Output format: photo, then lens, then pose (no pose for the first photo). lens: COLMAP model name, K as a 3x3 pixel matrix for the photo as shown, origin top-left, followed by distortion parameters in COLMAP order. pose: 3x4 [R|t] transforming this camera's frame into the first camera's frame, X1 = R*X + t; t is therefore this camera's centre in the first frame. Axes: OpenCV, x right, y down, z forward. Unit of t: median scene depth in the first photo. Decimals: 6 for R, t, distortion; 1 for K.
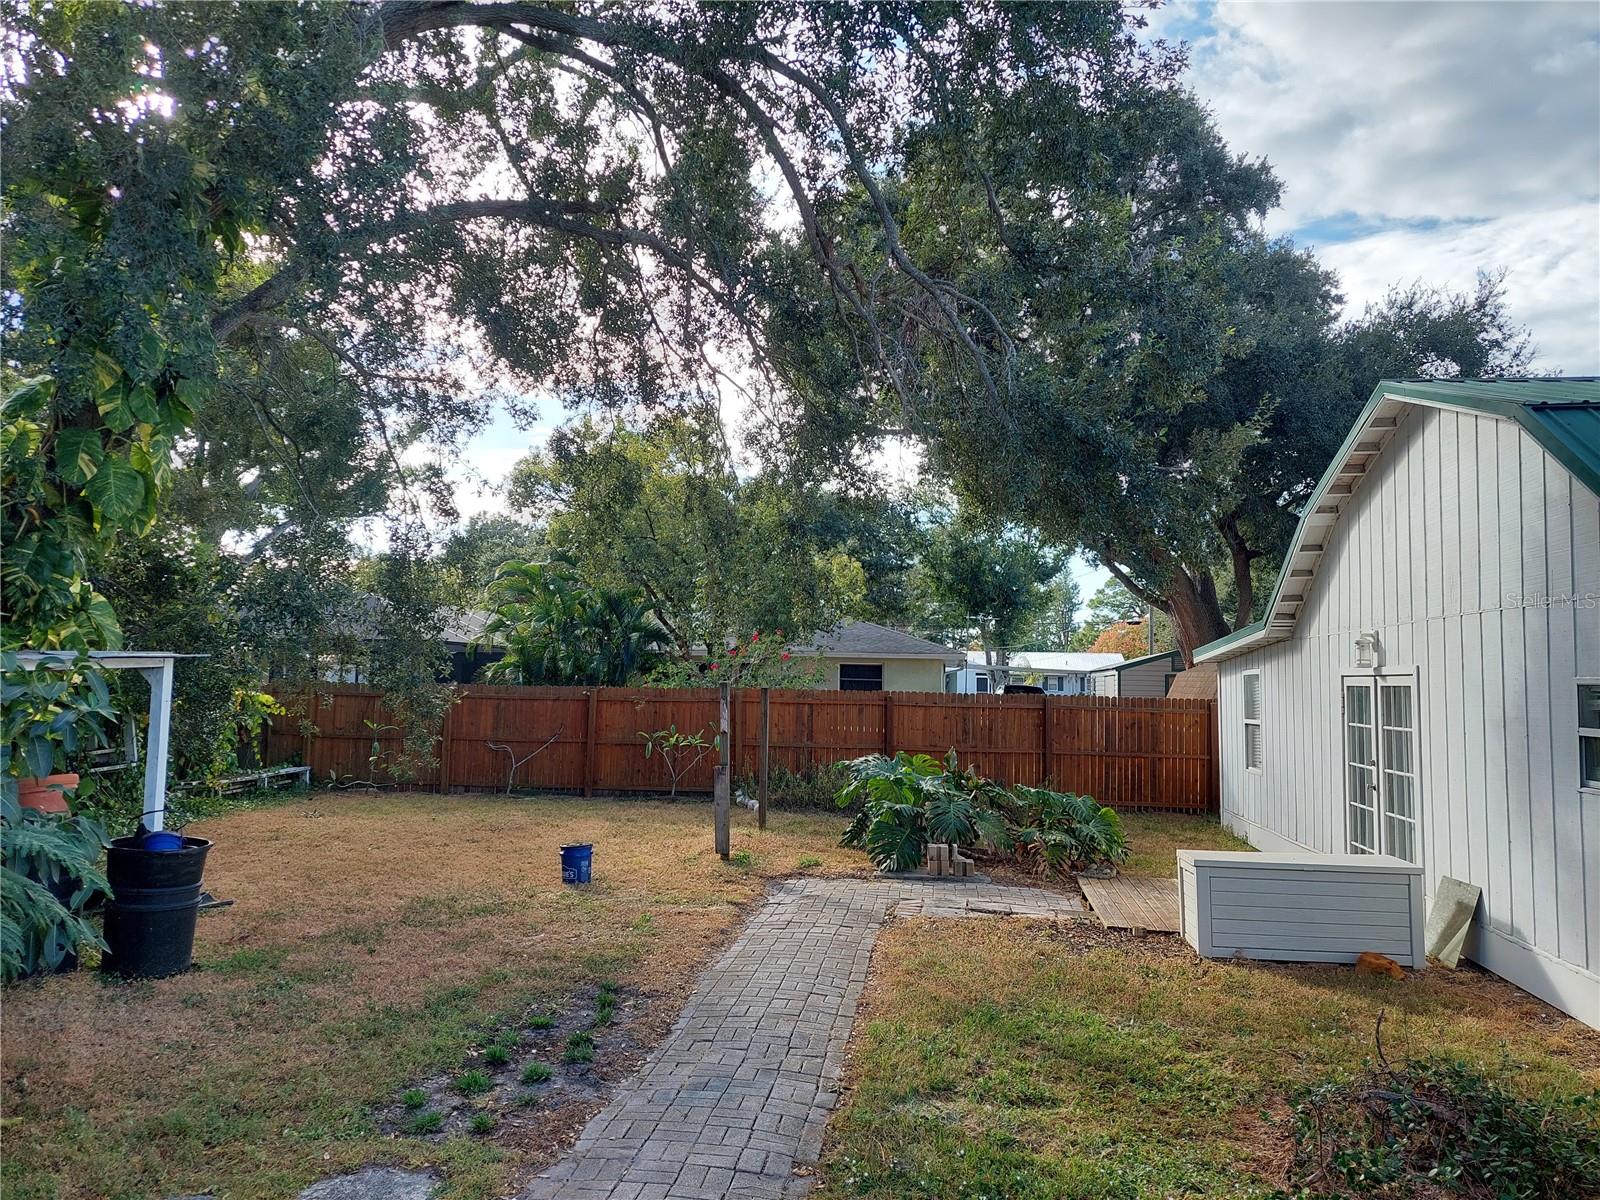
lens RADIAL K [[1138.1, 0, 805.5], [0, 1138.1, 595.2], [0, 0, 1]] dist [0.031314, -0.011732]
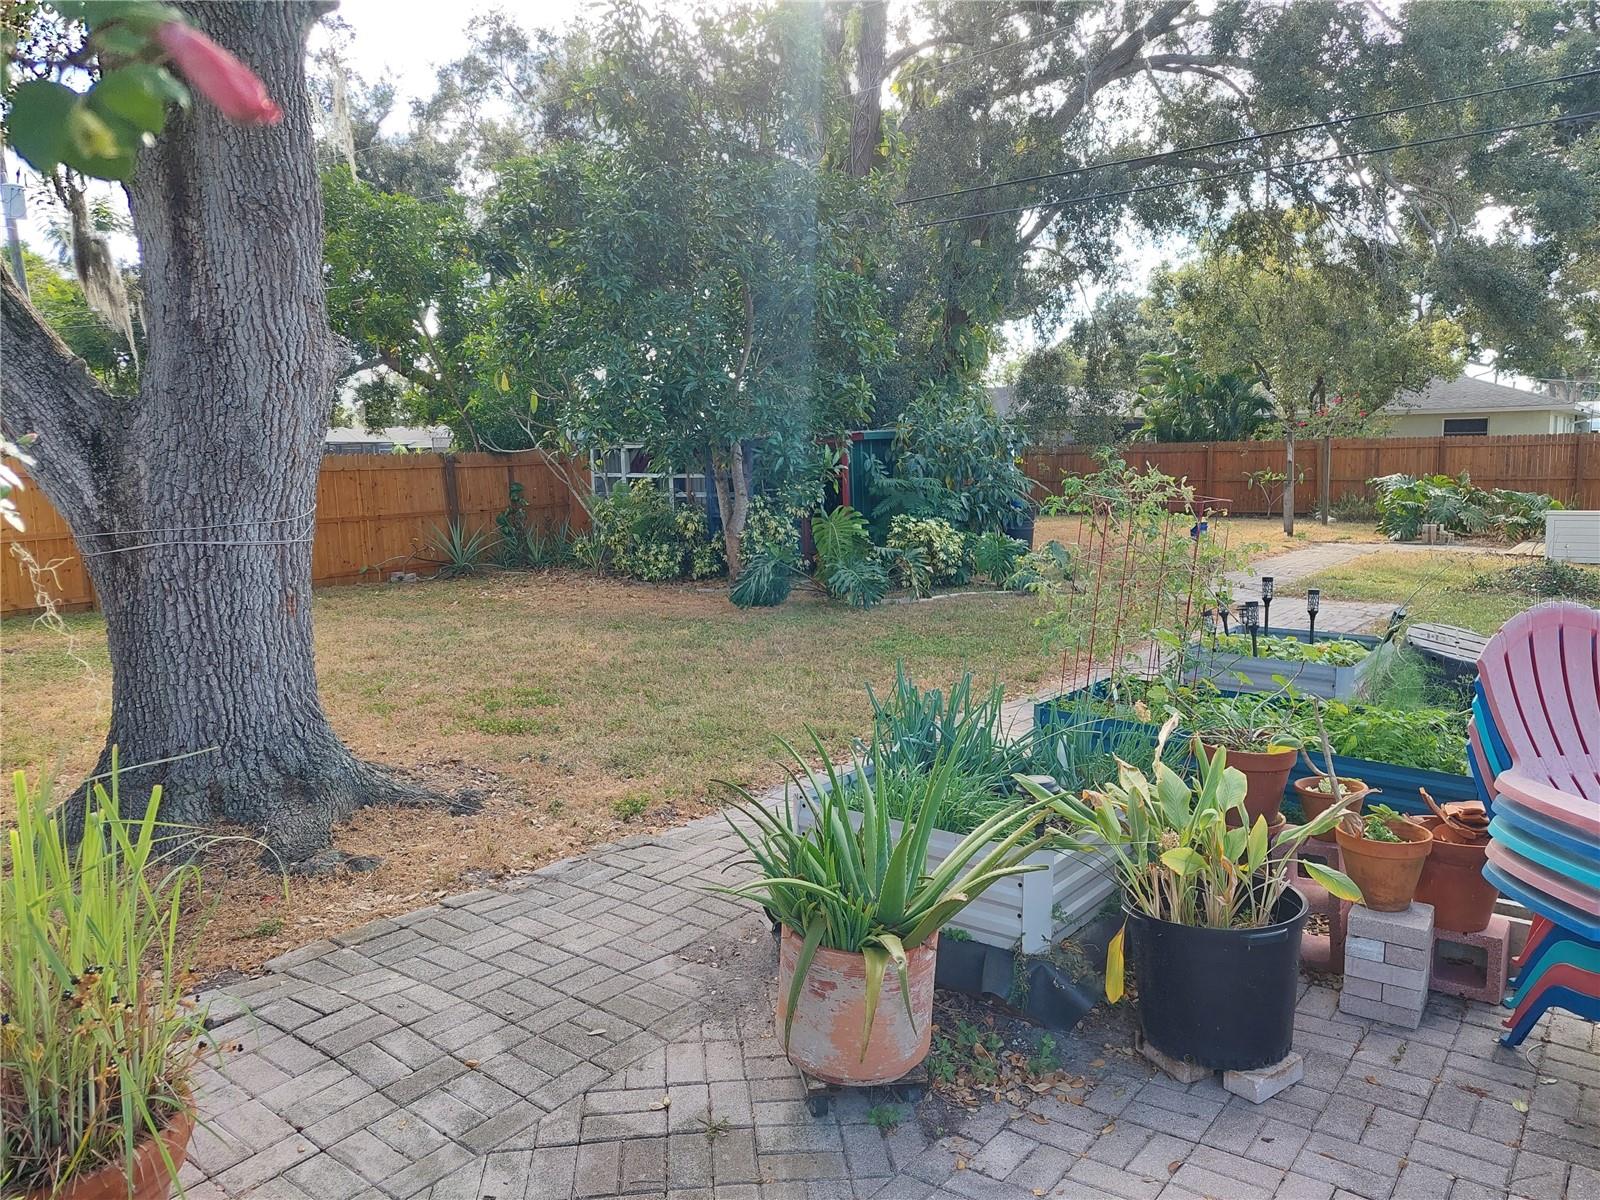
lens RADIAL K [[1138.1, 0, 812.1], [0, 1138.1, 596.6], [0, 0, 1]] dist [0.031314, -0.011732]
pose [[0.865674, 0.029787, -0.499722, 0.086925], [0.069104, 0.981561, 0.178218, -0.016410], [0.495816, -0.188812, 0.847653, -0.417844]]
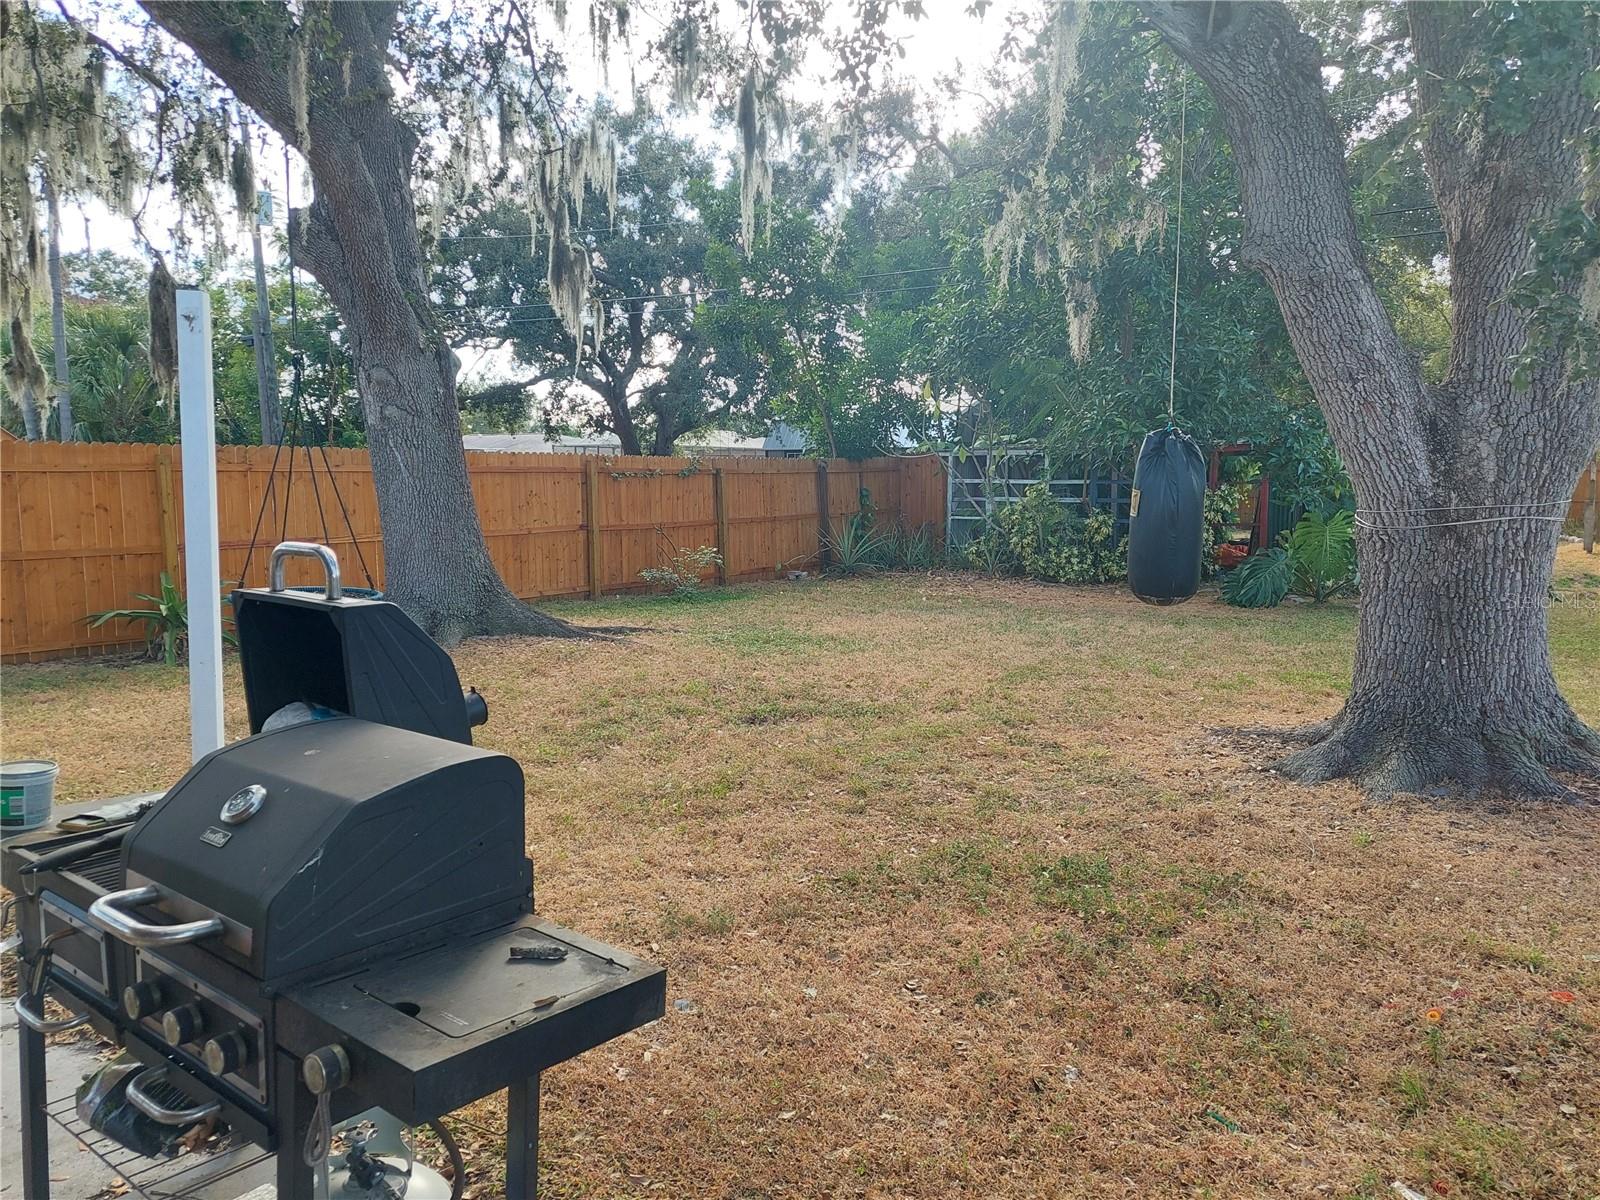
lens RADIAL K [[1138.1, 0, 799.0], [0, 1138.1, 604.9], [0, 0, 1]] dist [0.031314, -0.011732]
pose [[0.860852, 0.041806, -0.507134, -0.091543], [0.052942, 0.983852, 0.170973, -0.025294], [0.506093, -0.174032, 0.844738, -0.546558]]
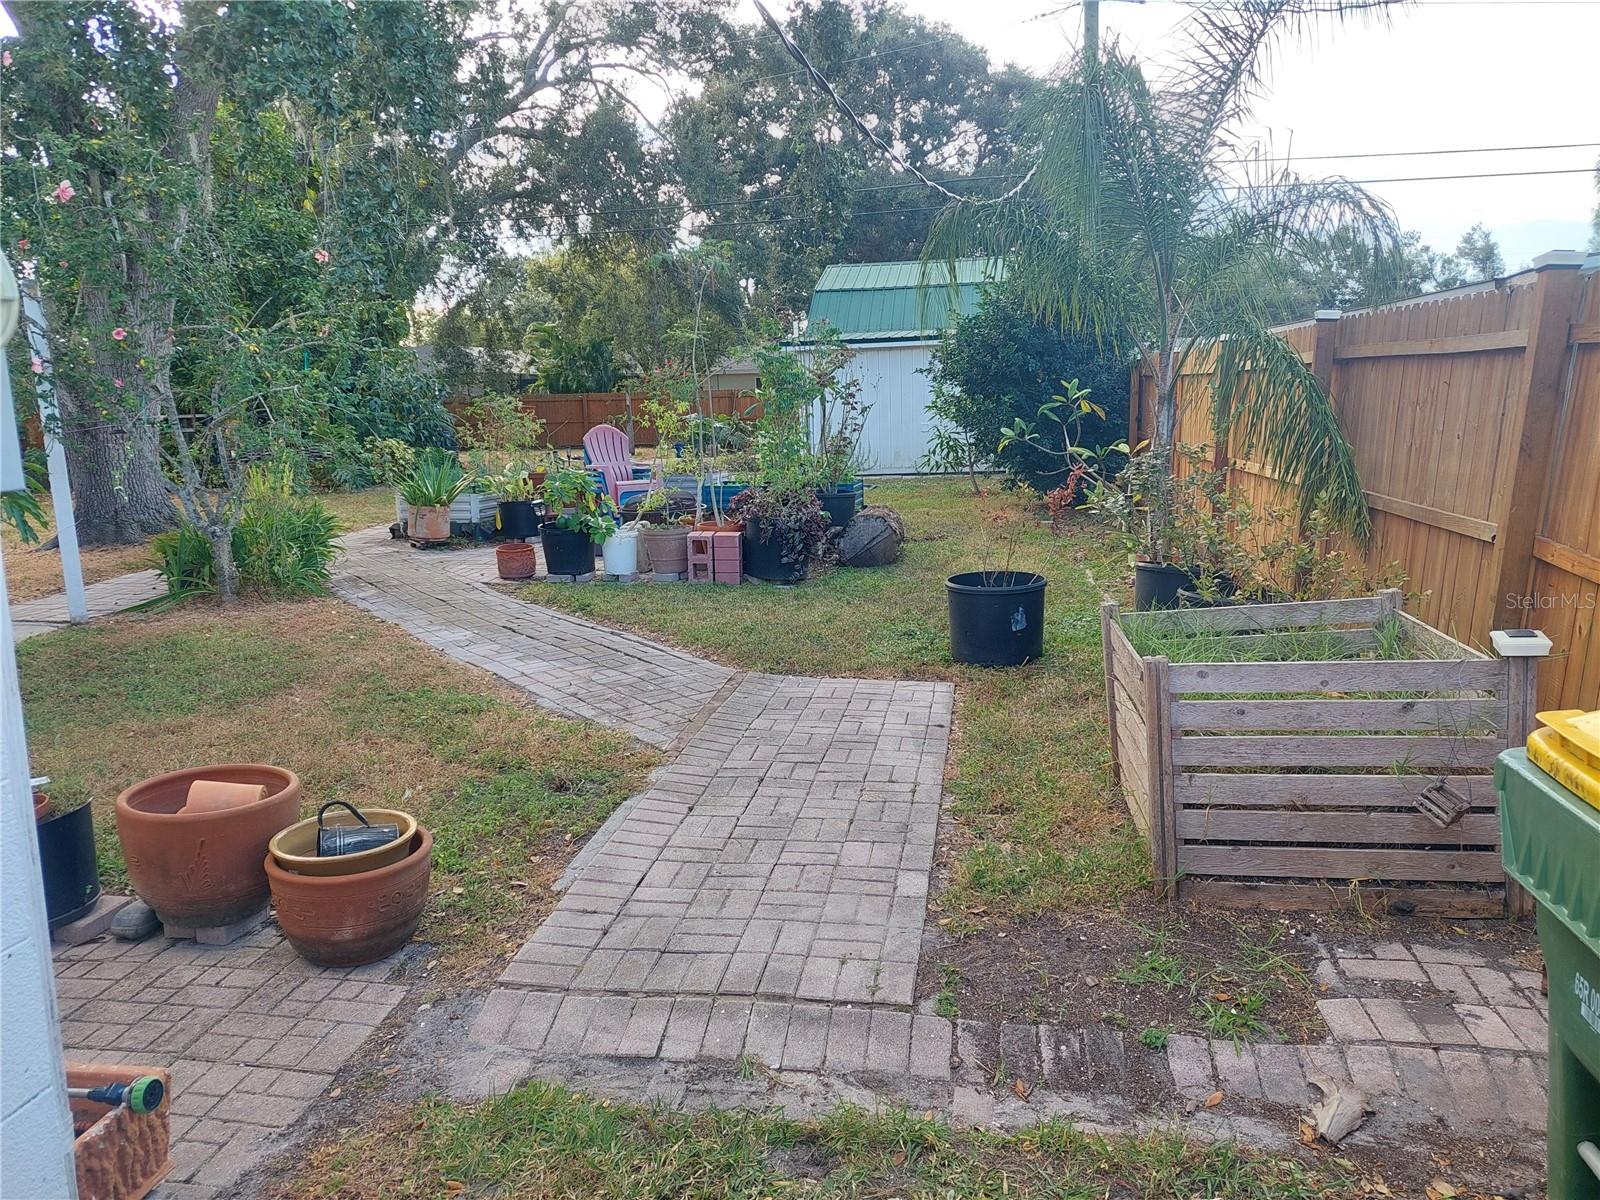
lens RADIAL K [[1138.1, 0, 807.8], [0, 1138.1, 596.8], [0, 0, 1]] dist [0.031314, -0.011732]
pose [[0.998706, -0.037237, -0.034648, 0.195894], [0.044576, 0.968840, 0.243641, -0.031768], [0.024496, -0.244871, 0.969246, -0.759413]]
